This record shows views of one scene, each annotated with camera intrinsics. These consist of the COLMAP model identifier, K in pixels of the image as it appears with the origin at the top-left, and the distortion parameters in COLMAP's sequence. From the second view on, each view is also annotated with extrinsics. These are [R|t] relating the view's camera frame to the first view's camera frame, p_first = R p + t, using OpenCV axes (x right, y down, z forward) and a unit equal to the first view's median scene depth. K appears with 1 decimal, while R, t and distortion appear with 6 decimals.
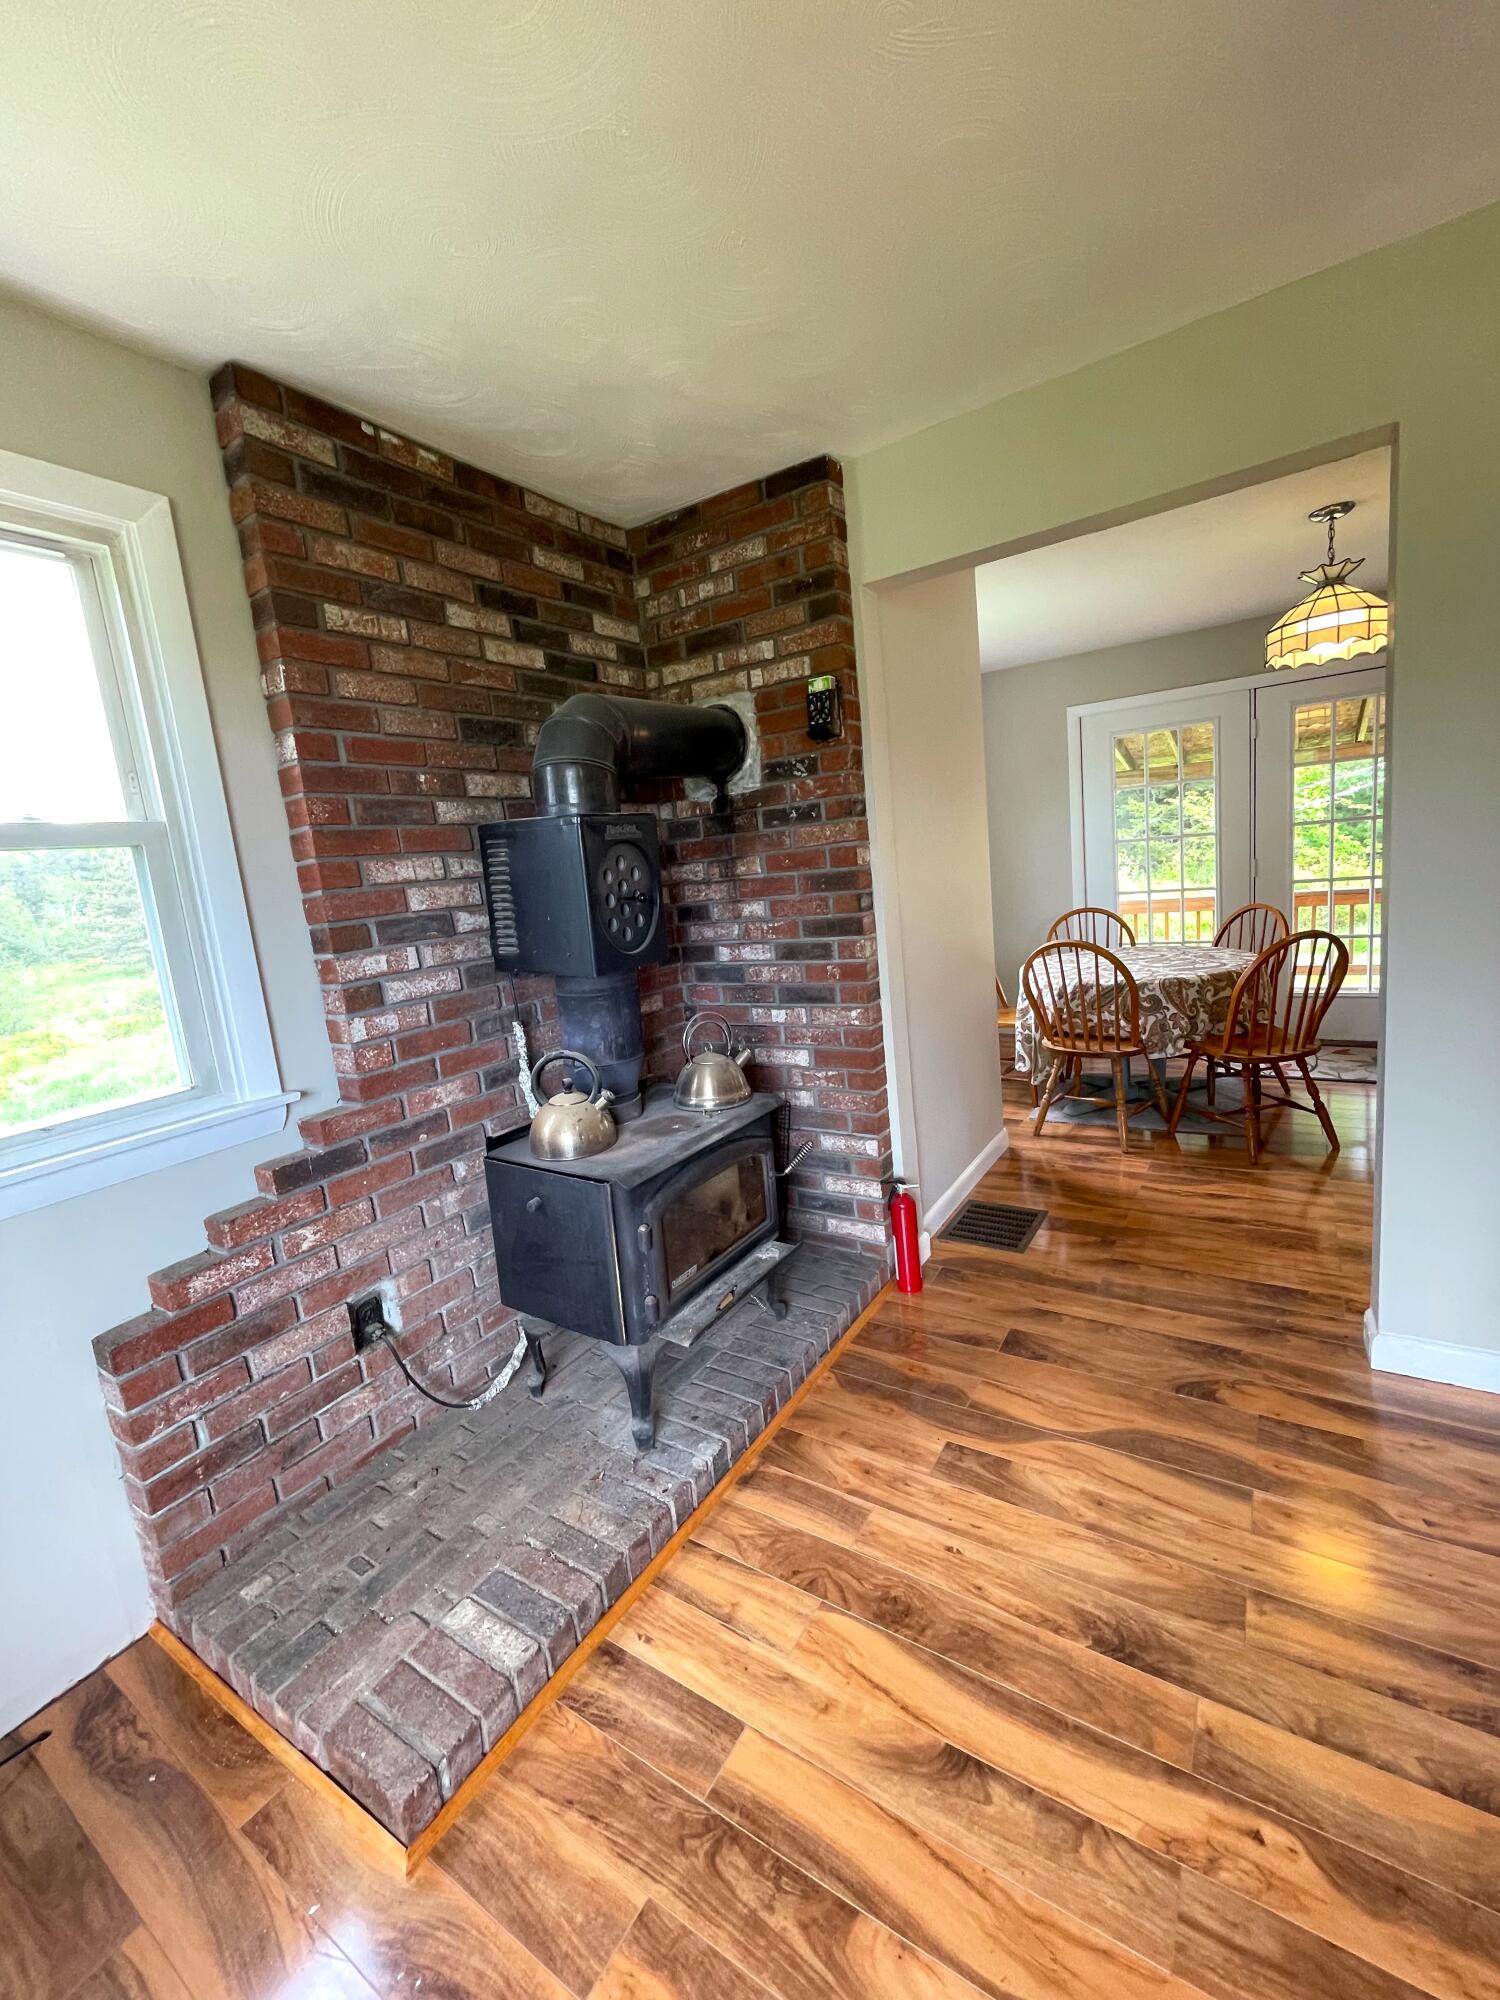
lens RADIAL K [[808.5, 0, 745.7], [0, 808.5, 991.7], [0, 0, 1]] dist [-0.003572, -0.000402]
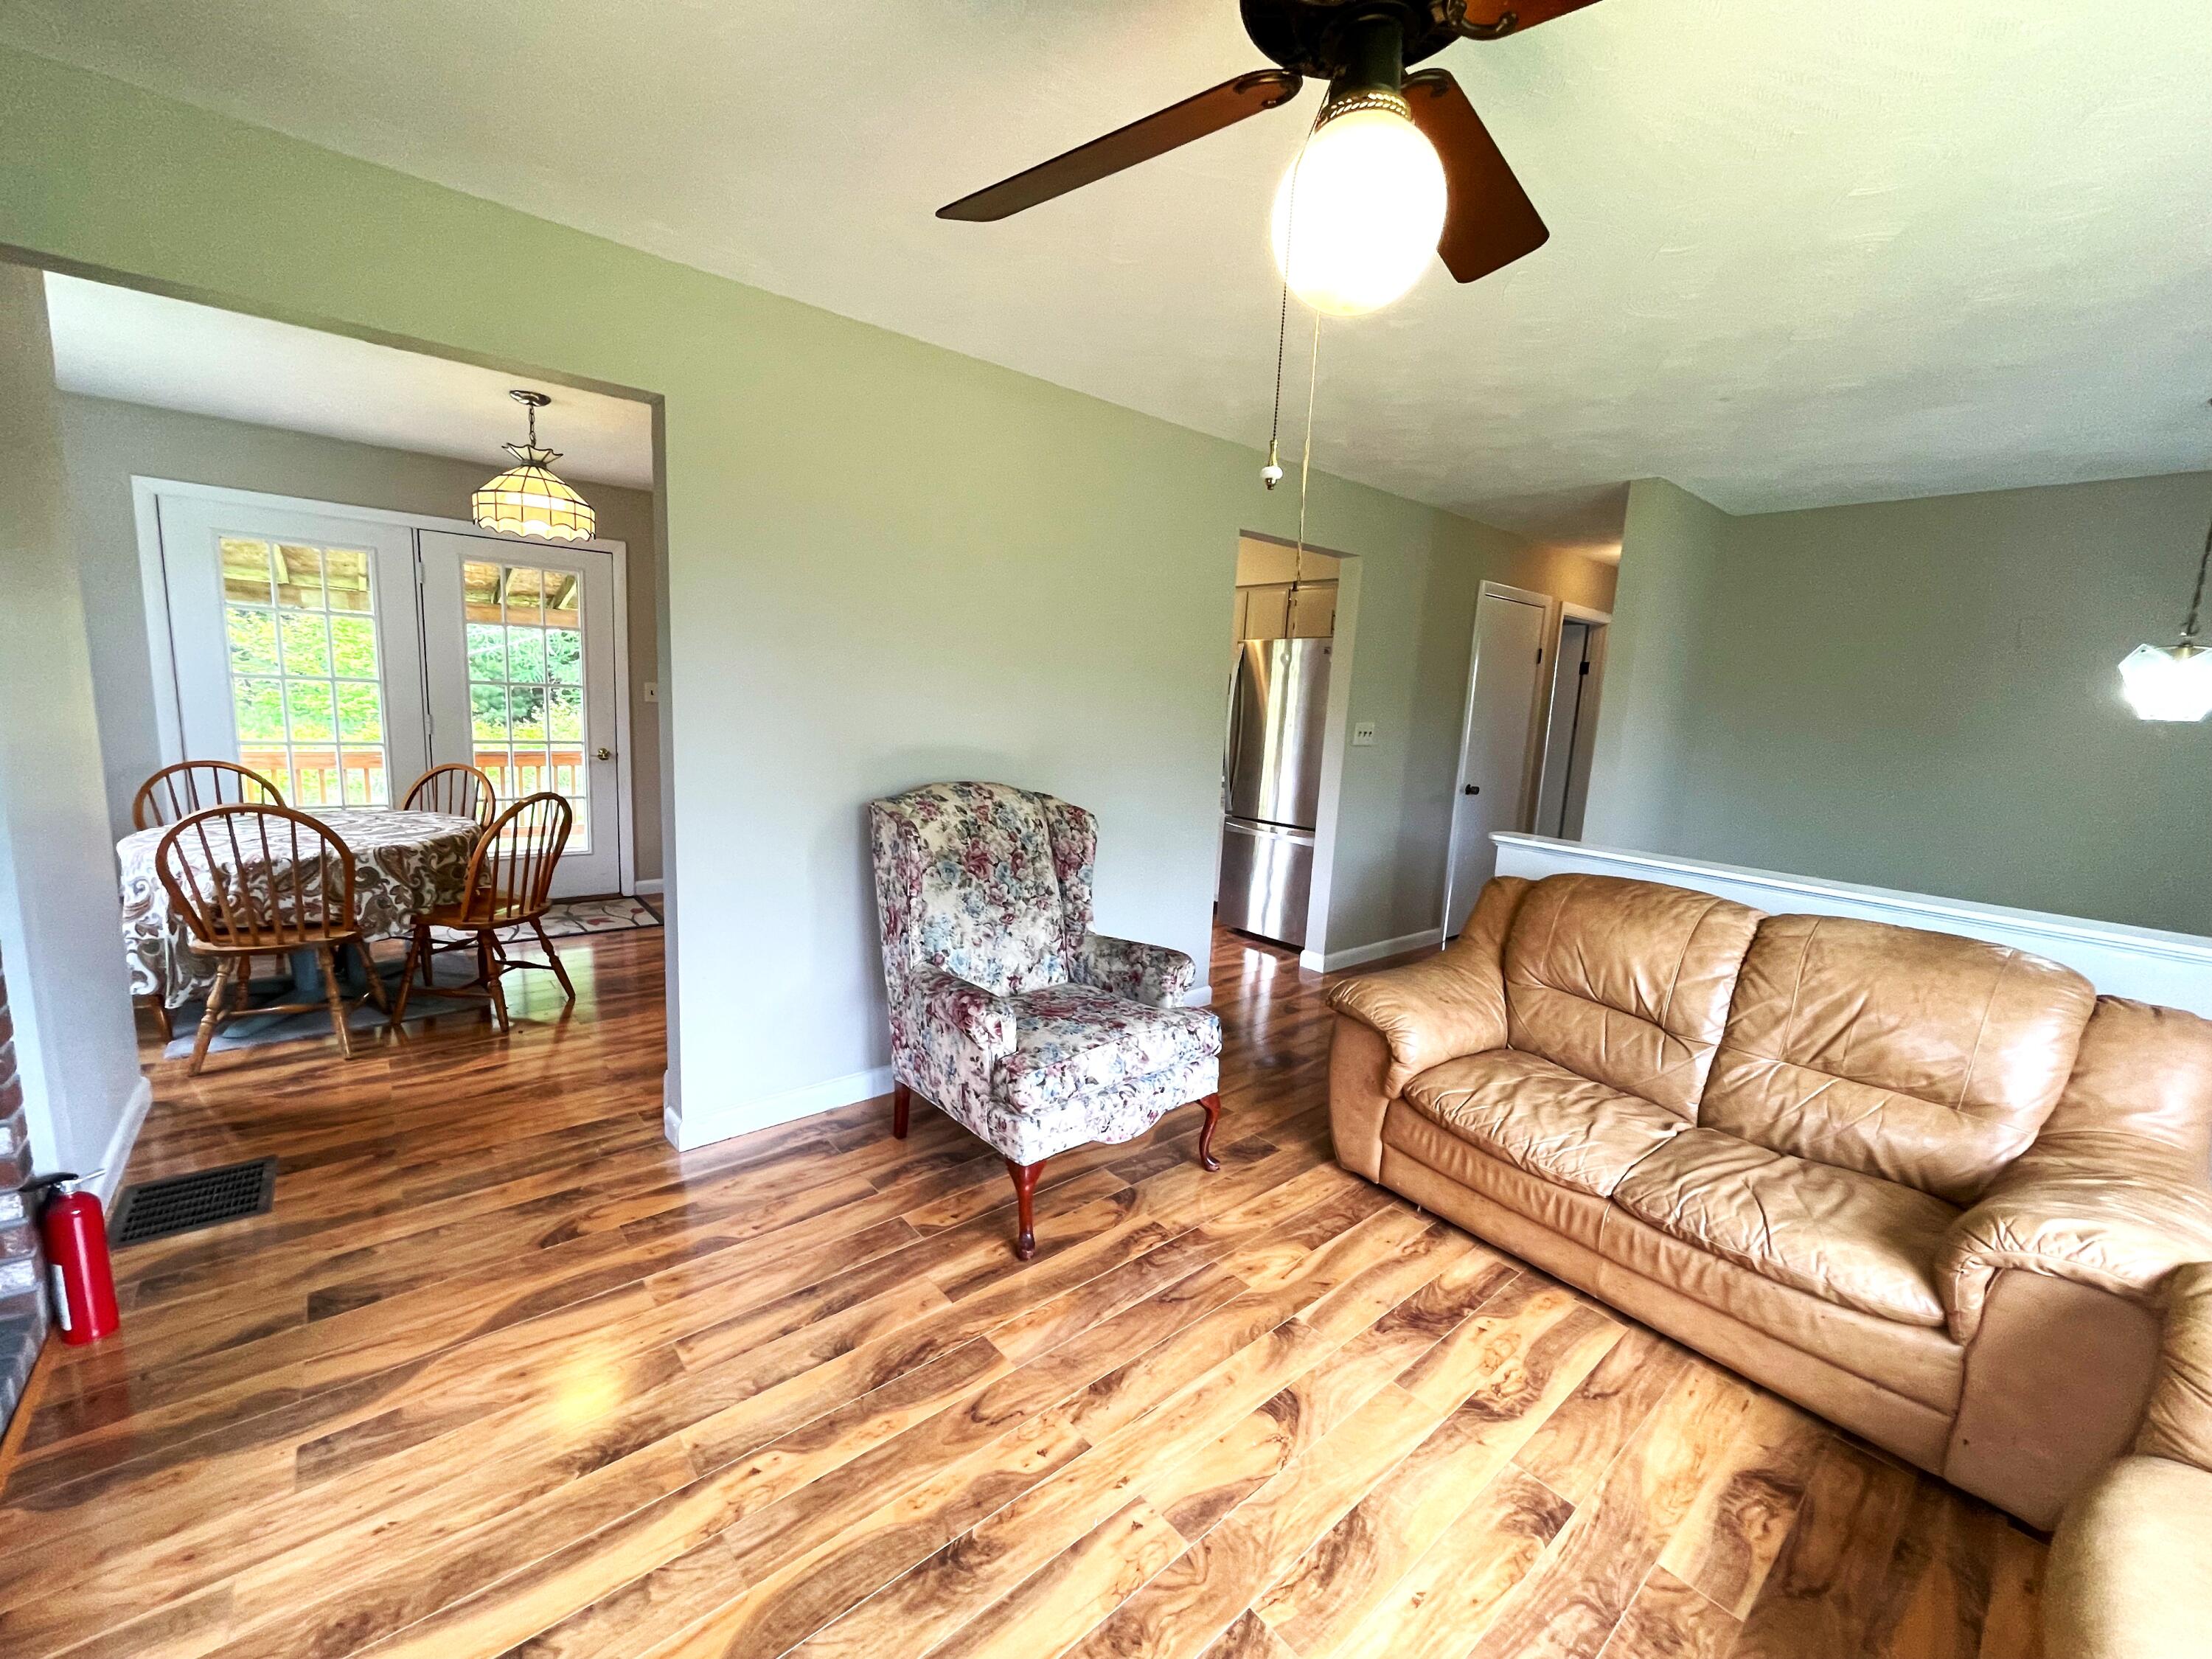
lens RADIAL K [[892.7, 0, 1097.8], [0, 892.7, 831.0], [0, 0, 1]] dist [0.000095, -0.000511]
pose [[0.280848, -0.036187, 0.959070, -0.309578], [0.068151, 0.997518, 0.017681, 0.003074], [-0.957329, 0.060396, 0.282617, -0.013657]]
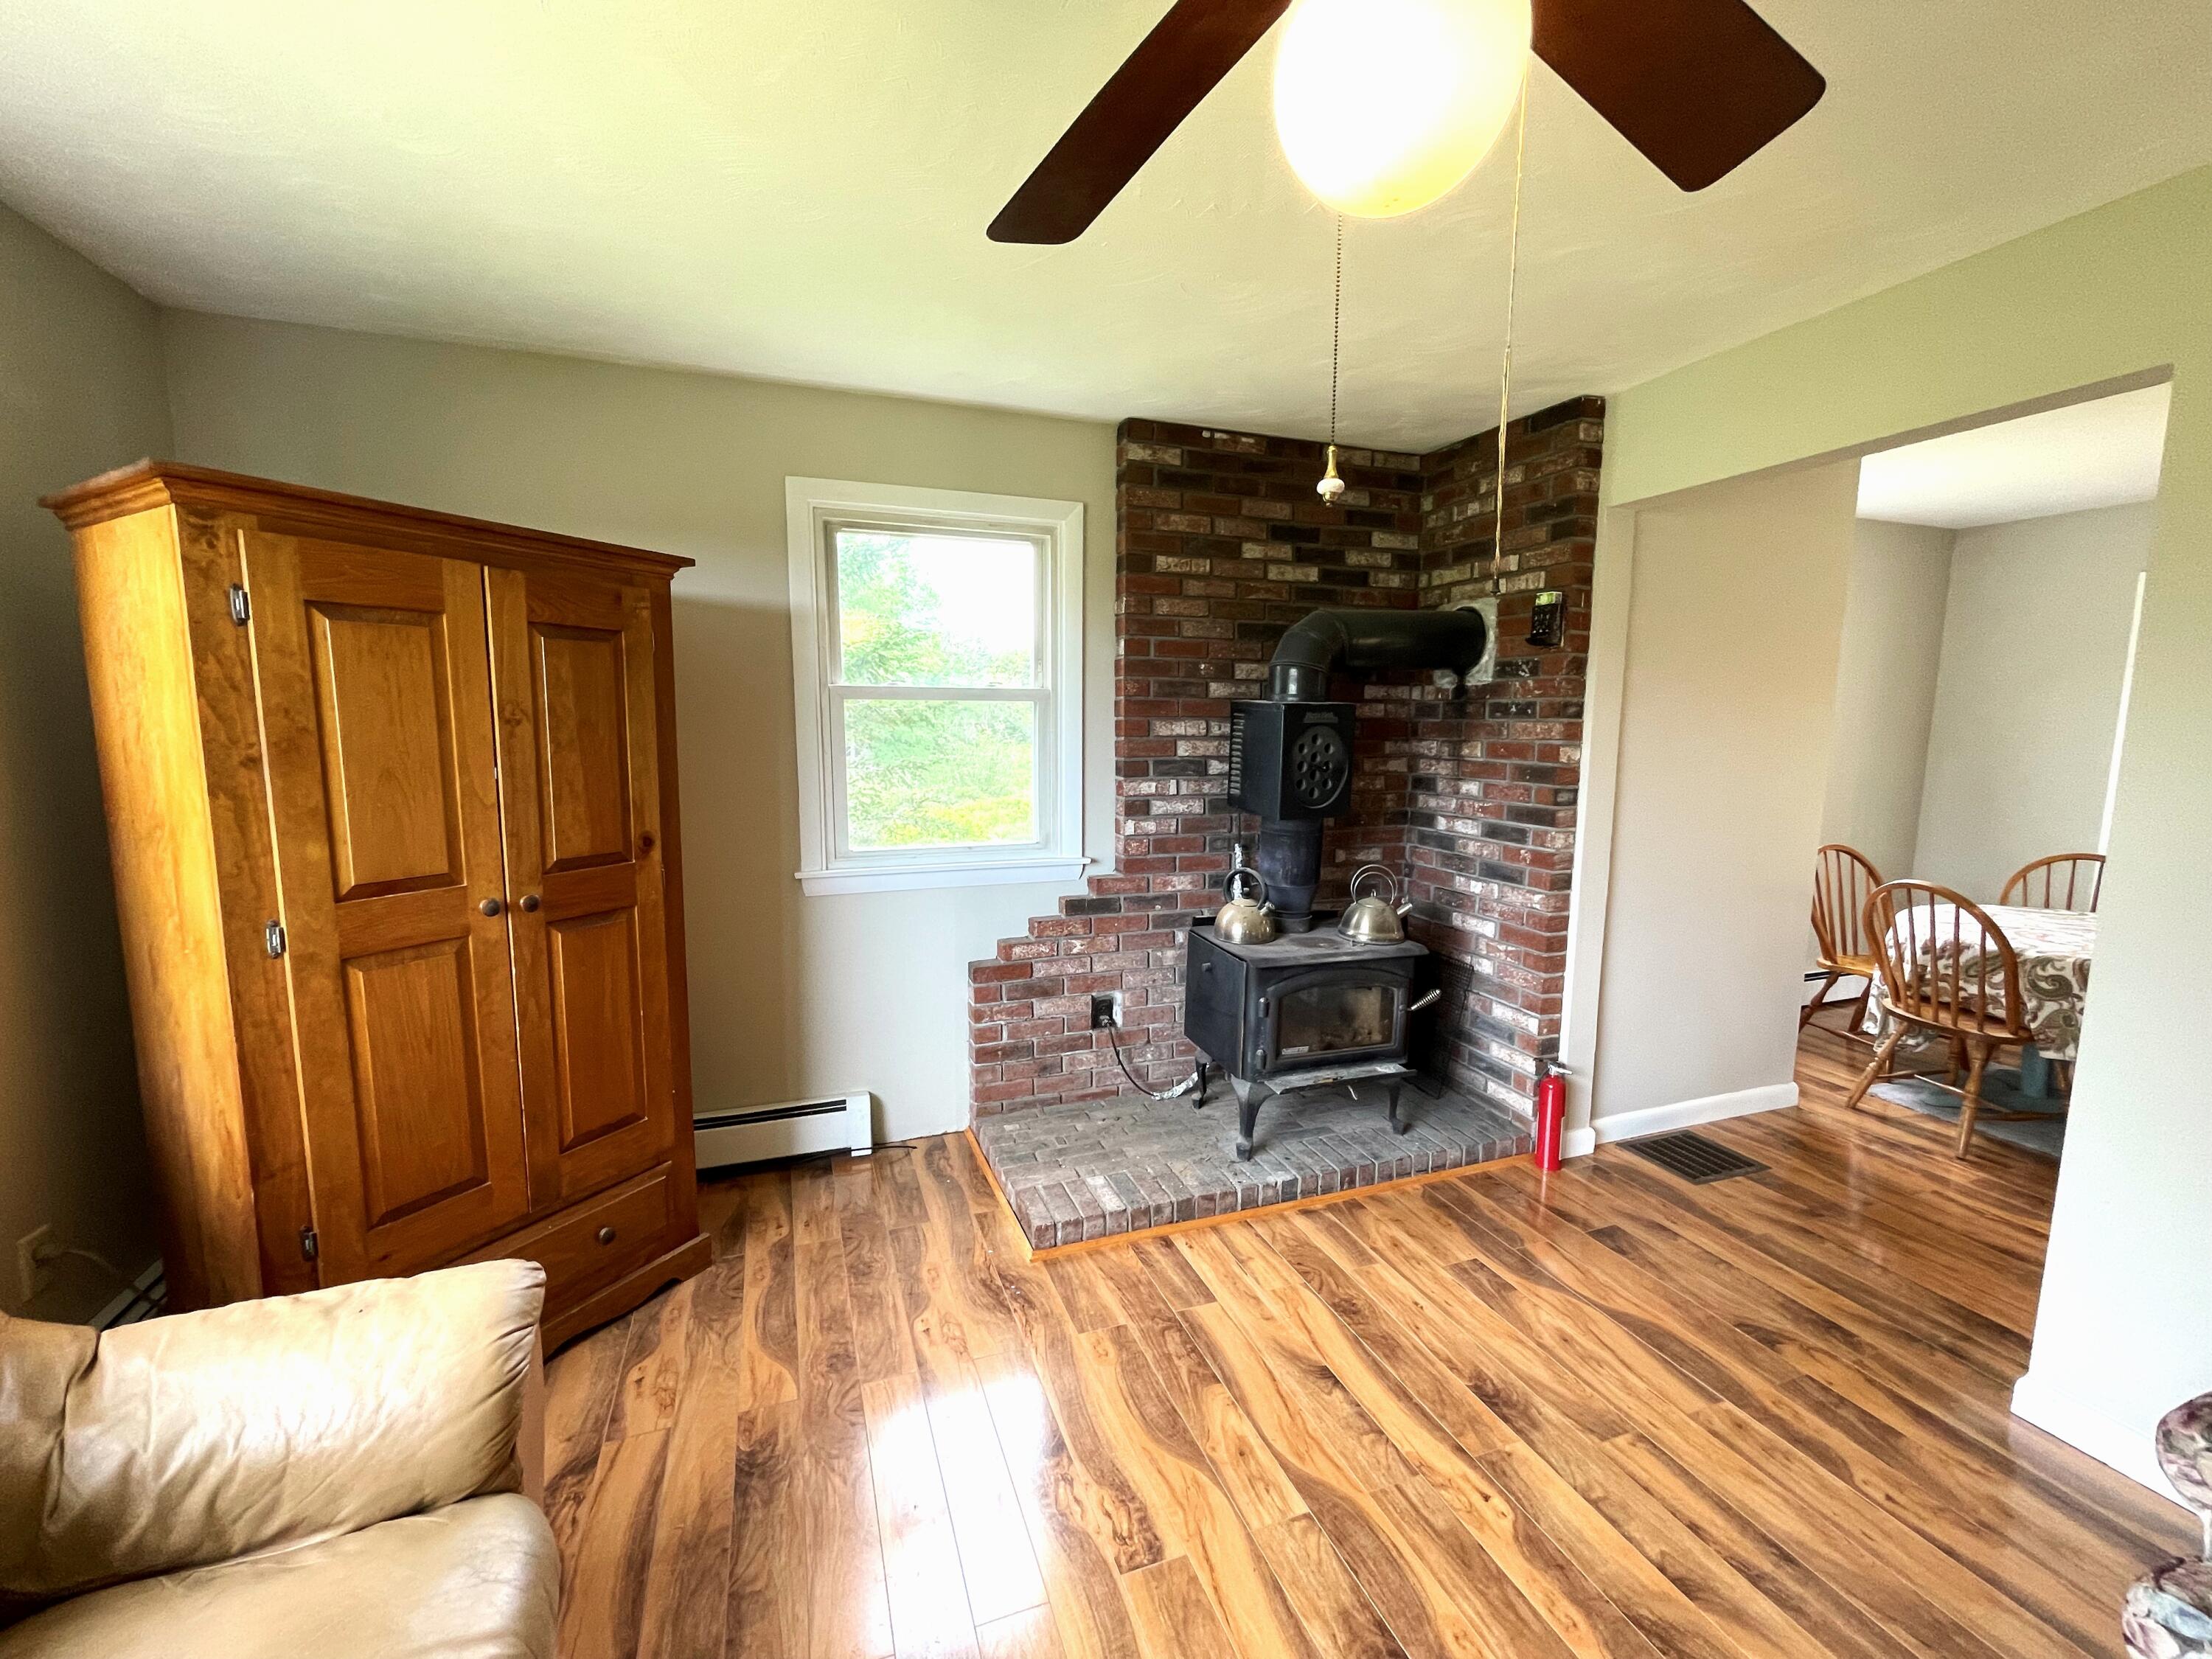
lens RADIAL K [[892.7, 0, 1097.8], [0, 892.7, 831.0], [0, 0, 1]] dist [0.000095, -0.000511]
pose [[0.792335, 0.176682, -0.583942, 0.427613], [-0.176595, 0.982592, 0.057684, -0.031222], [0.583968, 0.057417, 0.809743, -0.382611]]
